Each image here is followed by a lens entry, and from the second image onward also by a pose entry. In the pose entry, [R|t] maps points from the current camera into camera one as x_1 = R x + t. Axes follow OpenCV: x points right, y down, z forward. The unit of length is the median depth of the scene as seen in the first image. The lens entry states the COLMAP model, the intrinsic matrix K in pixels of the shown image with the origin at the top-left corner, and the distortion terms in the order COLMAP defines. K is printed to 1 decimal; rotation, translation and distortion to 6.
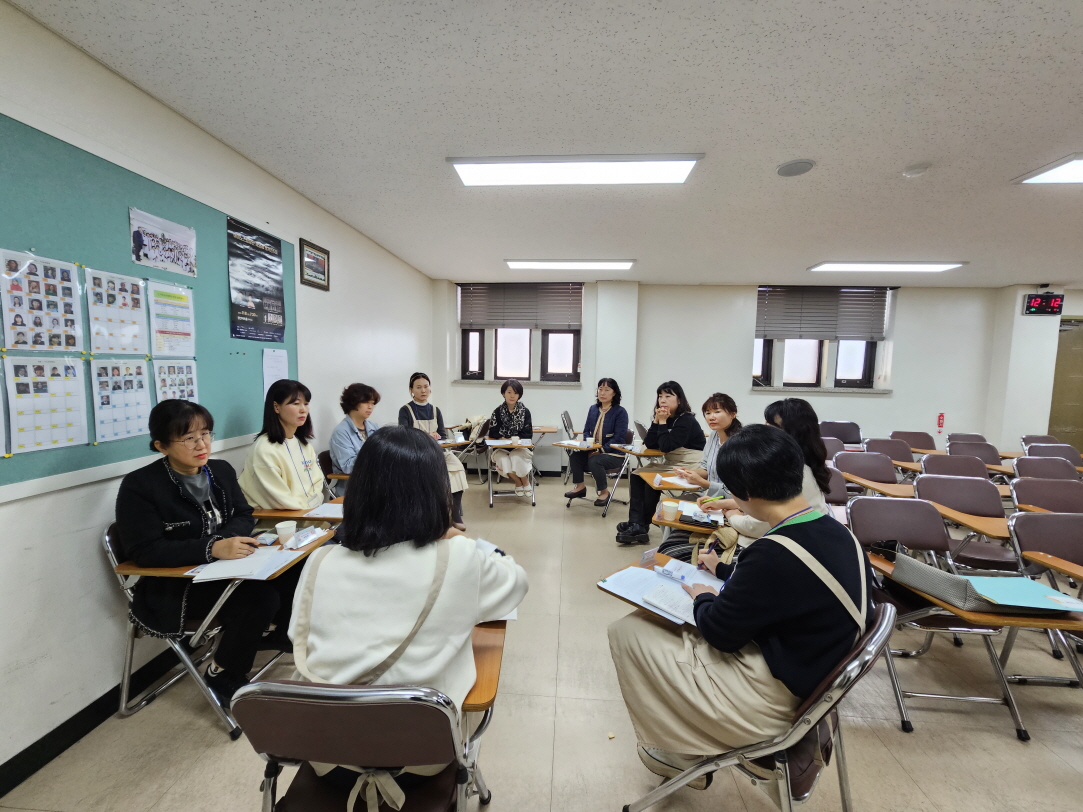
lens RADIAL K [[444.0, 0, 537.3], [0, 444.0, 409.2], [0, 0, 1]] dist [-0.003674, 0.000120]
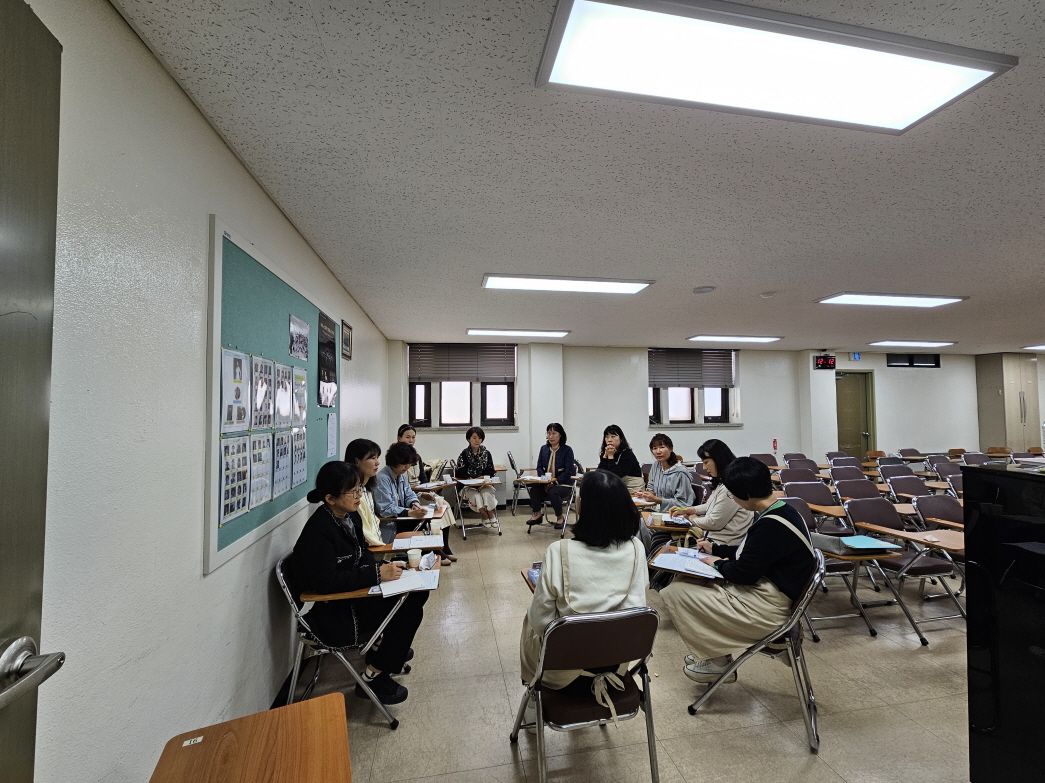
lens RADIAL K [[428.4, 0, 517.1], [0, 428.4, 394.4], [0, 0, 1]] dist [-0.003674, 0.000120]
pose [[0.970428, -0.018812, 0.240655, -0.320341], [0.047947, 0.992116, -0.115791, -0.022825], [-0.236579, 0.123906, 0.963679, -0.195796]]
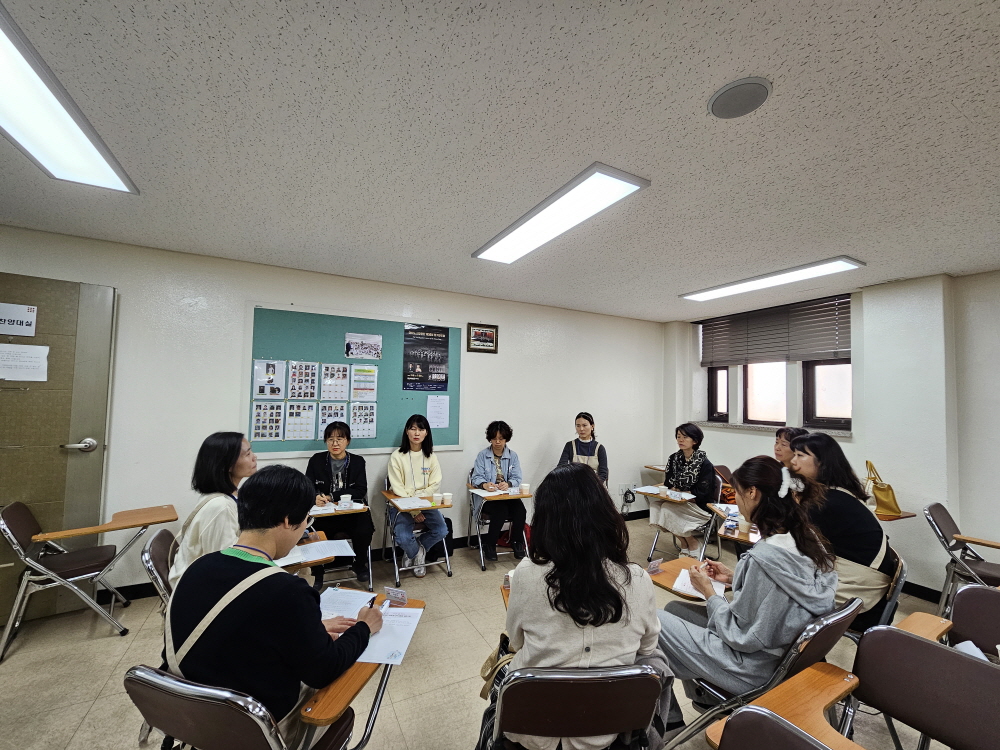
lens RADIAL K [[409.9, 0, 496.8], [0, 409.9, 377.2], [0, 0, 1]] dist [-0.003674, 0.000120]
pose [[0.518690, -0.046755, -0.853683, 0.648260], [-0.090408, 0.989906, -0.109146, -0.048600], [0.850169, 0.133793, 0.509227, 0.349230]]
